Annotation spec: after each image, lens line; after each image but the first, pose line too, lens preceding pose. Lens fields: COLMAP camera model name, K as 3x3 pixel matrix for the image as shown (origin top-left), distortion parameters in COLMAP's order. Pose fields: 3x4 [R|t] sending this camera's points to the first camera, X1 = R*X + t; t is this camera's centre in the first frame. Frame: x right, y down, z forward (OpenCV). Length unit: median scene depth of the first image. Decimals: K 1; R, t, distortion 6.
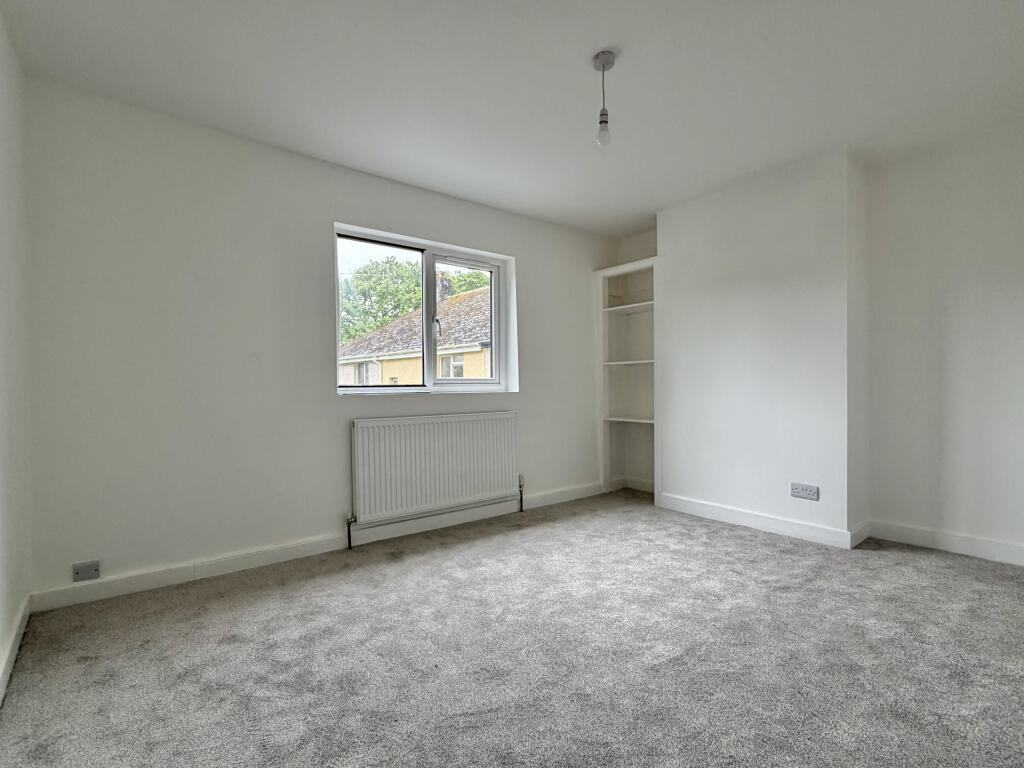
lens RADIAL K [[475.5, 0, 514.6], [0, 475.5, 379.1], [0, 0, 1]] dist [0.000428, 0.000858]
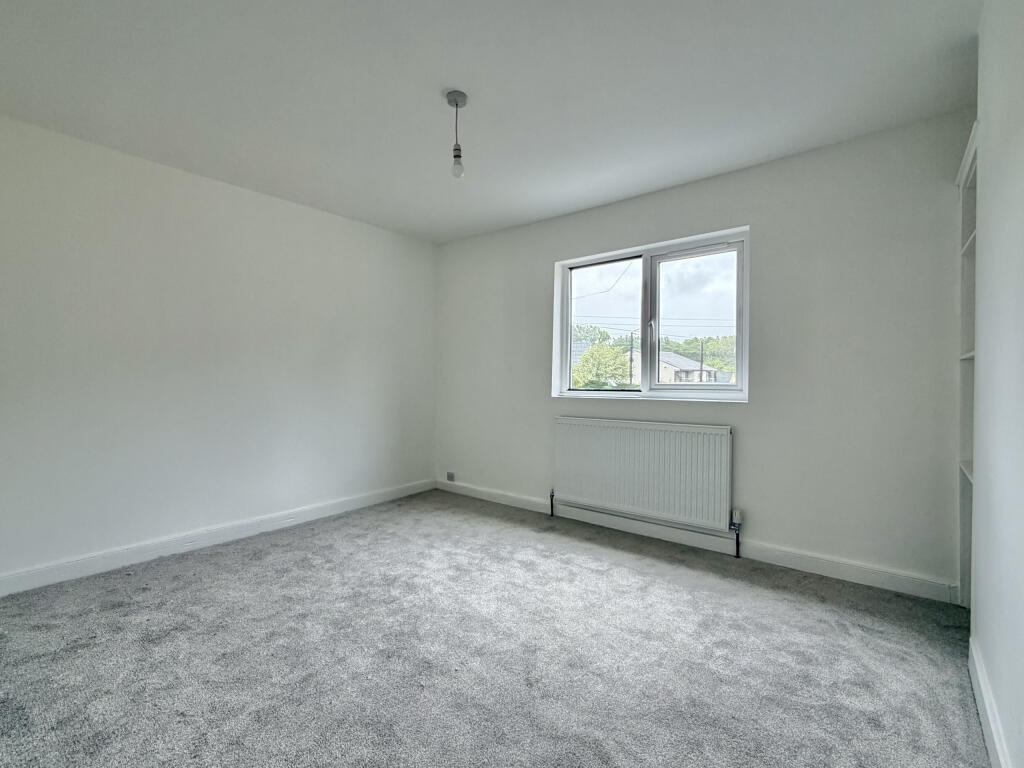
lens RADIAL K [[475.5, 0, 518.1], [0, 475.5, 384.7], [0, 0, 1]] dist [0.000428, 0.000858]
pose [[0.225352, 0.011410, -0.974211, 0.762799], [0.002651, 0.999921, 0.012324, -0.012640], [0.974274, -0.005360, 0.225304, 0.540167]]
